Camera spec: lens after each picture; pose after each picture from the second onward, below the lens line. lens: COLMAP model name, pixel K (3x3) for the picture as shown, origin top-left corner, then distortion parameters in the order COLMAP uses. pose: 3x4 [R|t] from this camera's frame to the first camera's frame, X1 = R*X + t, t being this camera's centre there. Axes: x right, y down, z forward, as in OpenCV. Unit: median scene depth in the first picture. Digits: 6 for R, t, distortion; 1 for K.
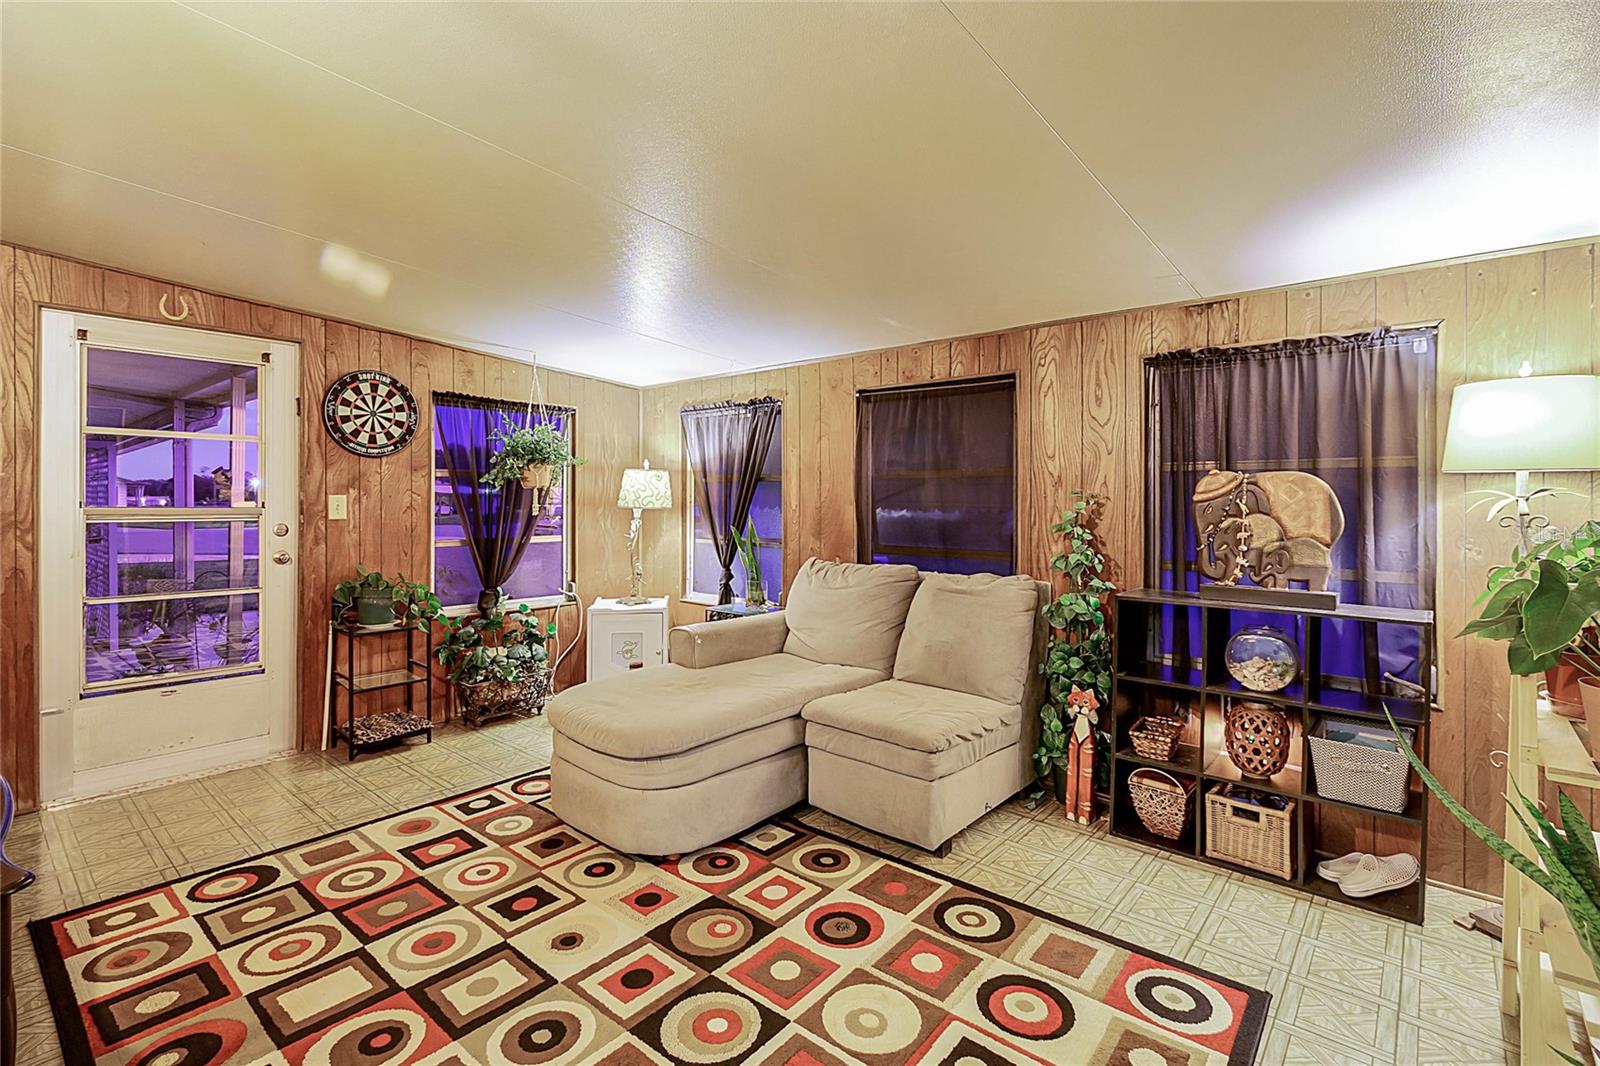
lens RADIAL K [[741.7, 0, 799.5], [0, 741.7, 503.6], [0, 0, 1]] dist [0.002109, -0.000400]
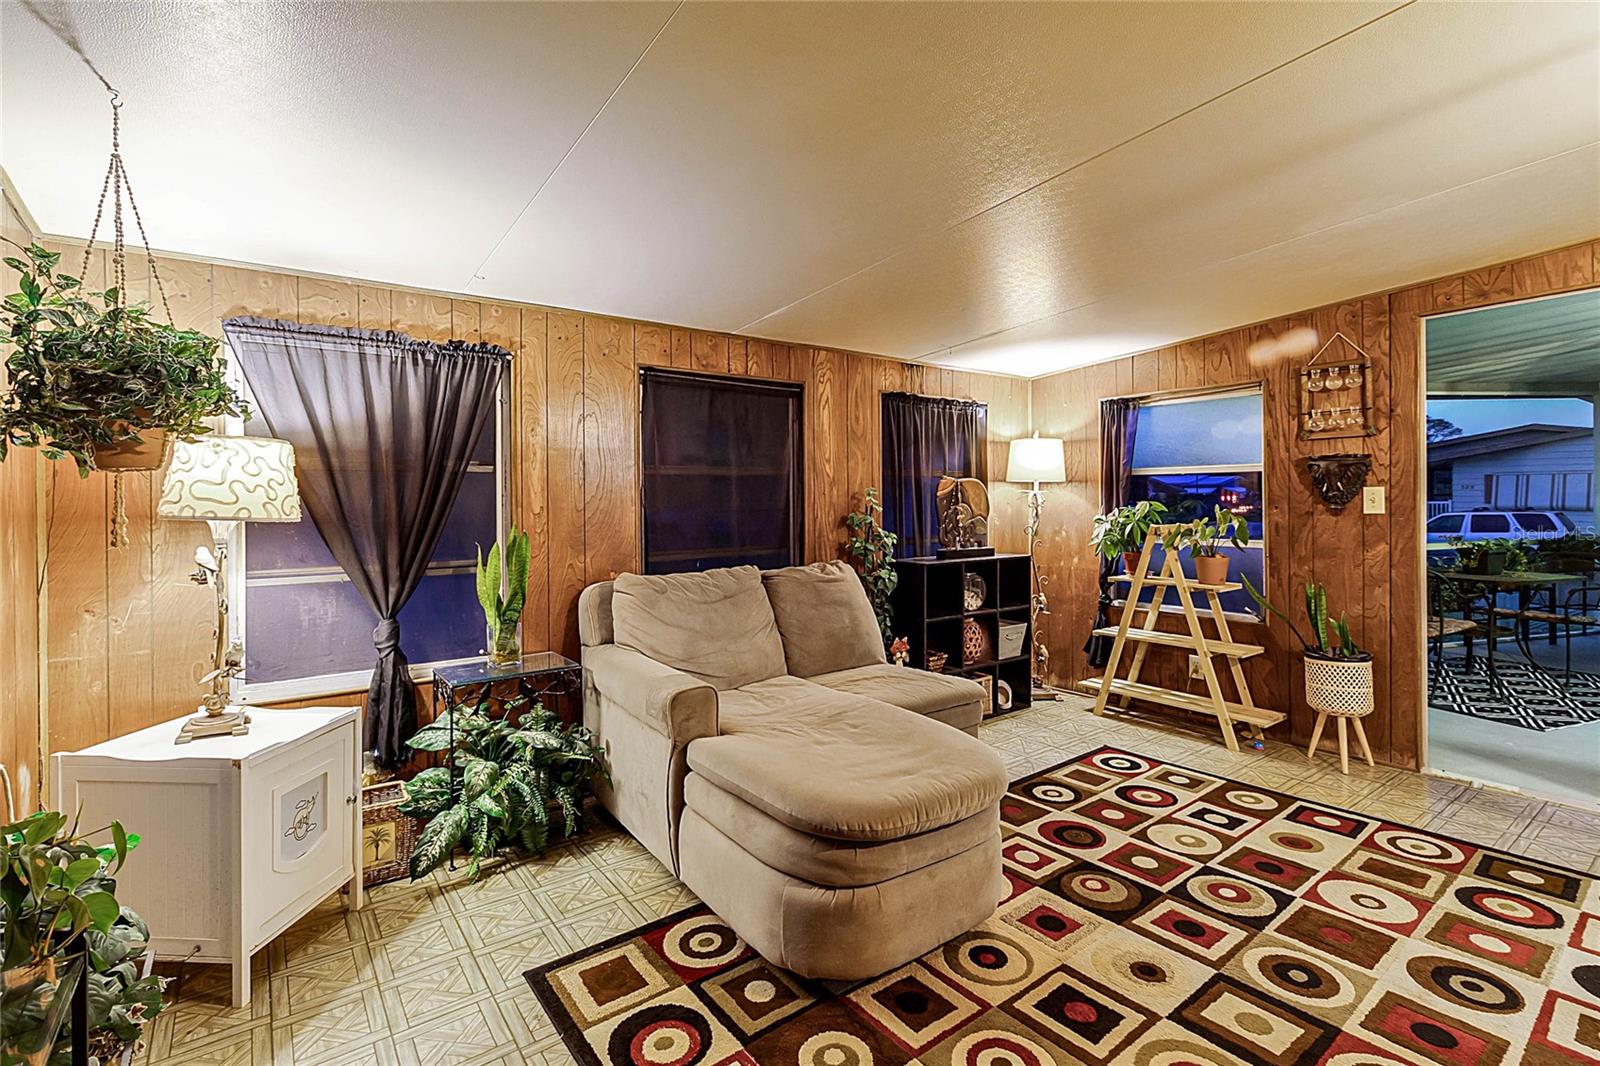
lens RADIAL K [[741.4, 0, 798.1], [0, 741.4, 509.2], [0, 0, 1]] dist [-0.002569, -0.000433]
pose [[0.218020, -0.017896, 0.975780, -1.185268], [0.017015, 0.999750, 0.014534, -0.004543], [-0.975796, 0.013434, 0.218270, 1.114087]]
